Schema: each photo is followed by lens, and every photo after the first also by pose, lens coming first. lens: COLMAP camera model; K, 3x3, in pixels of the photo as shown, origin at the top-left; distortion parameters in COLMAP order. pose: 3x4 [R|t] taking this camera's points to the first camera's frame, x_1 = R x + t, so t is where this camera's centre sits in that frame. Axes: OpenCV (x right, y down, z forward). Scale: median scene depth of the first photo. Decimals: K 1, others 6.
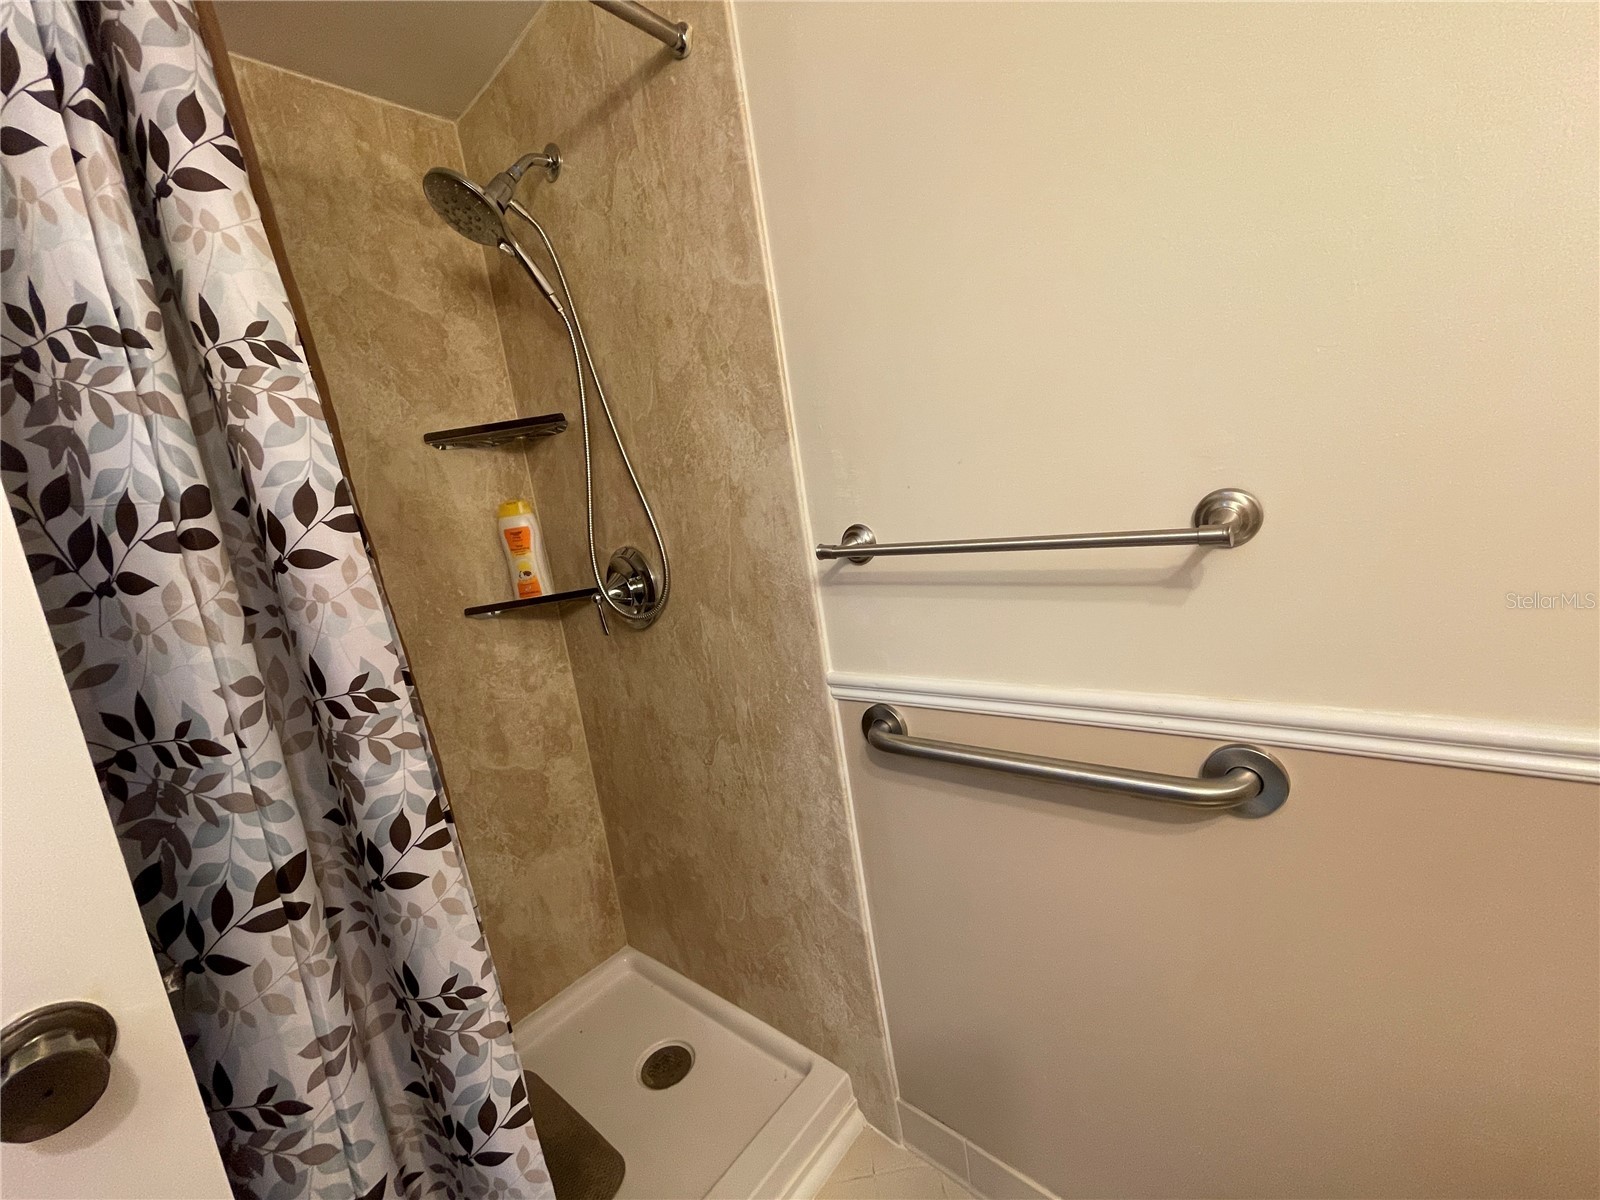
lens RADIAL K [[638.8, 0, 791.9], [0, 638.8, 609.6], [0, 0, 1]] dist [-0.001100, -0.000477]
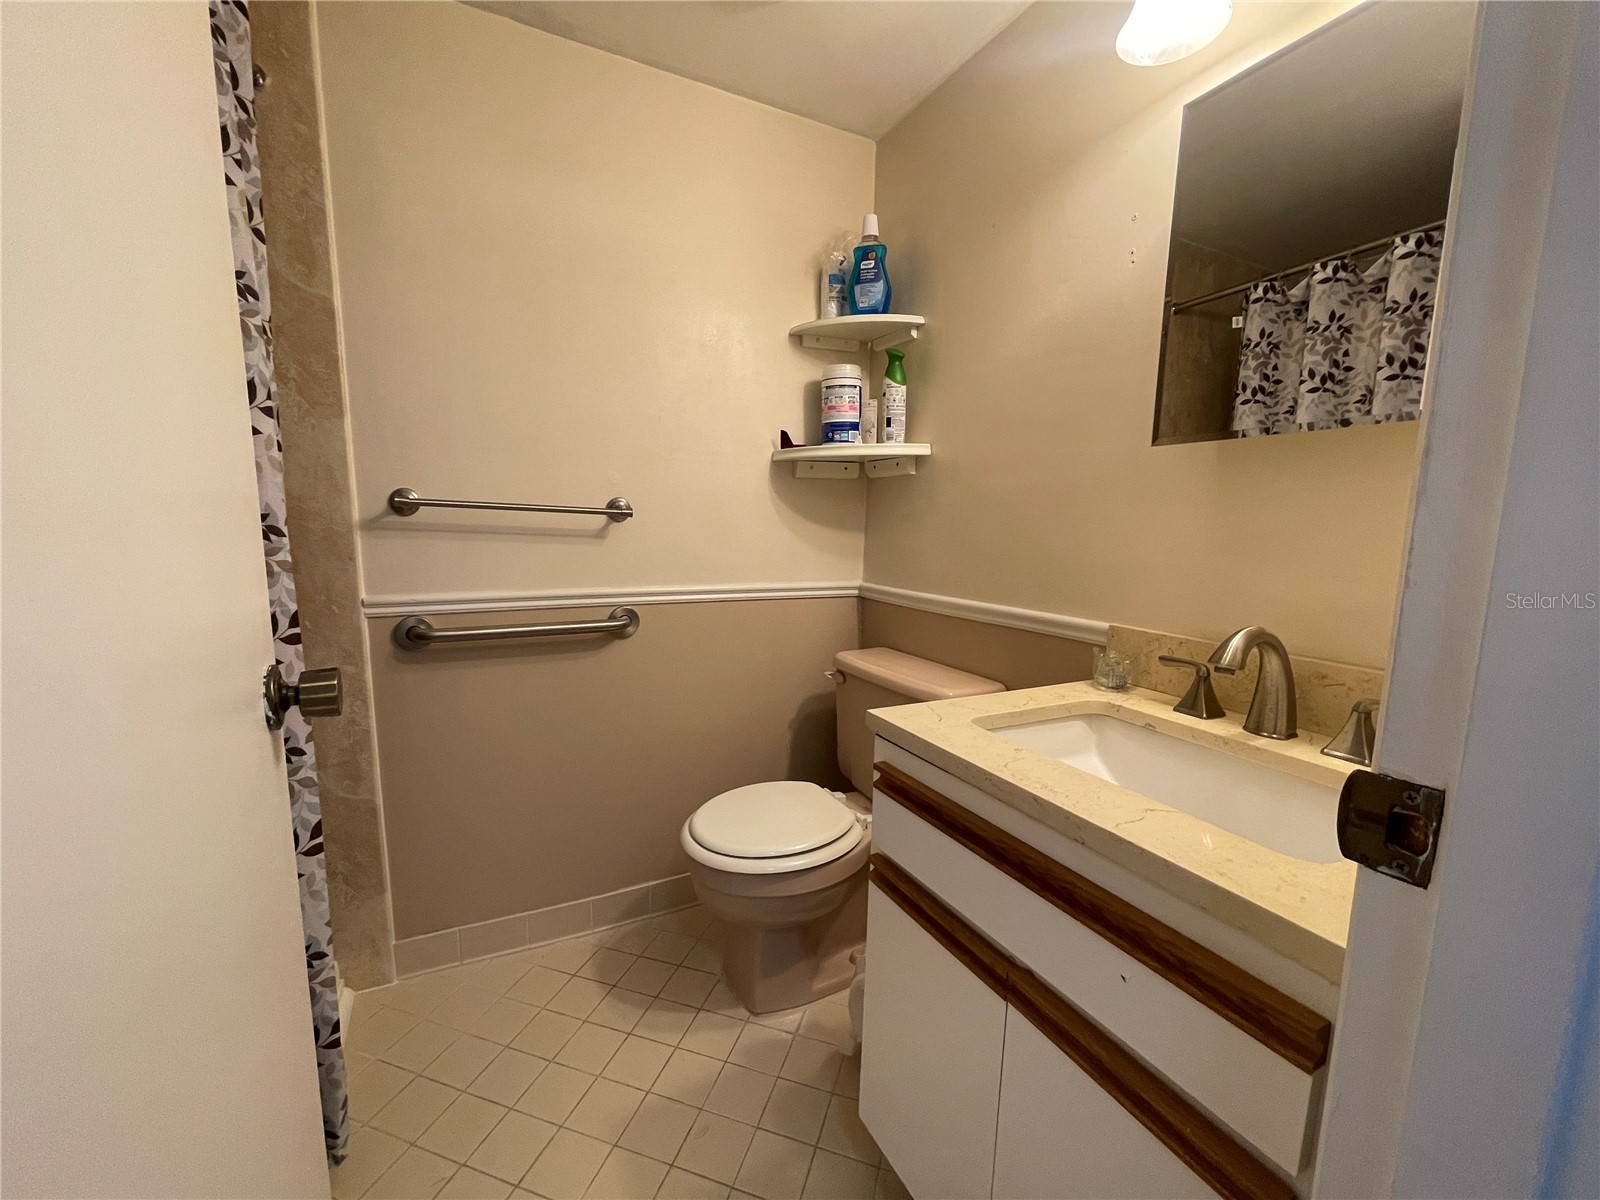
lens RADIAL K [[638.8, 0, 791.9], [0, 638.8, 609.6], [0, 0, 1]] dist [-0.001100, -0.000477]
pose [[0.414018, 0.007385, 0.910239, -0.825514], [0.064094, 0.997249, -0.037244, 0.245520], [-0.908009, 0.073761, 0.412406, -0.369575]]
